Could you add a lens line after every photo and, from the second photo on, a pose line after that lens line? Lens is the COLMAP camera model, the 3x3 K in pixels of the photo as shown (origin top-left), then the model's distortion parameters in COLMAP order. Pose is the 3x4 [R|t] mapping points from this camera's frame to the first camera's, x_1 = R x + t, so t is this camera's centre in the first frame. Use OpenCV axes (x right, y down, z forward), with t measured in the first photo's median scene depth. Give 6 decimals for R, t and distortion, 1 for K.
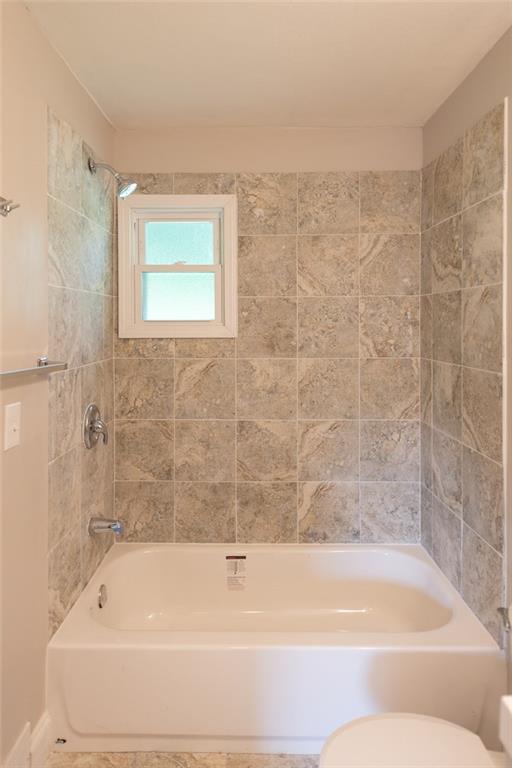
lens RADIAL K [[489.3, 0, 254.8], [0, 489.3, 335.5], [0, 0, 1]] dist [0.023152, -0.001990]
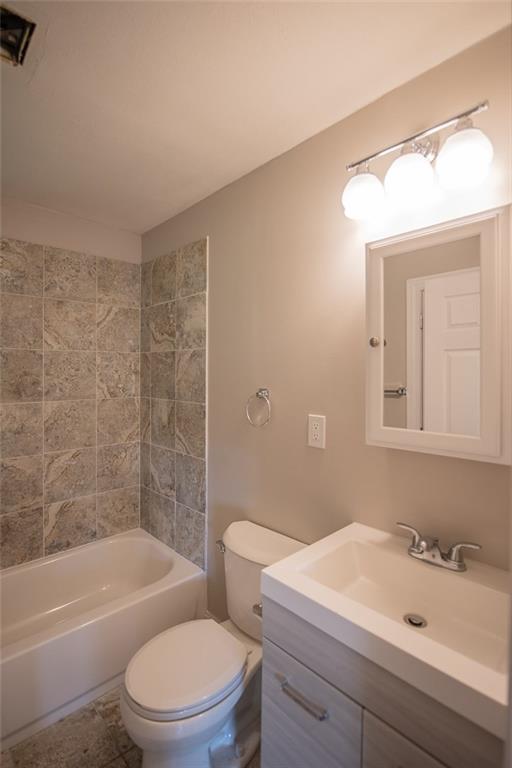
lens RADIAL K [[371.8, 0, 256.0], [0, 371.8, 384.0], [0, 0, 1]] dist [-0.000348, -0.000482]
pose [[0.718709, -0.019222, 0.695045, -0.174182], [0.012753, 0.999814, 0.014462, -0.002956], [-0.695194, -0.001530, 0.718821, -0.004095]]
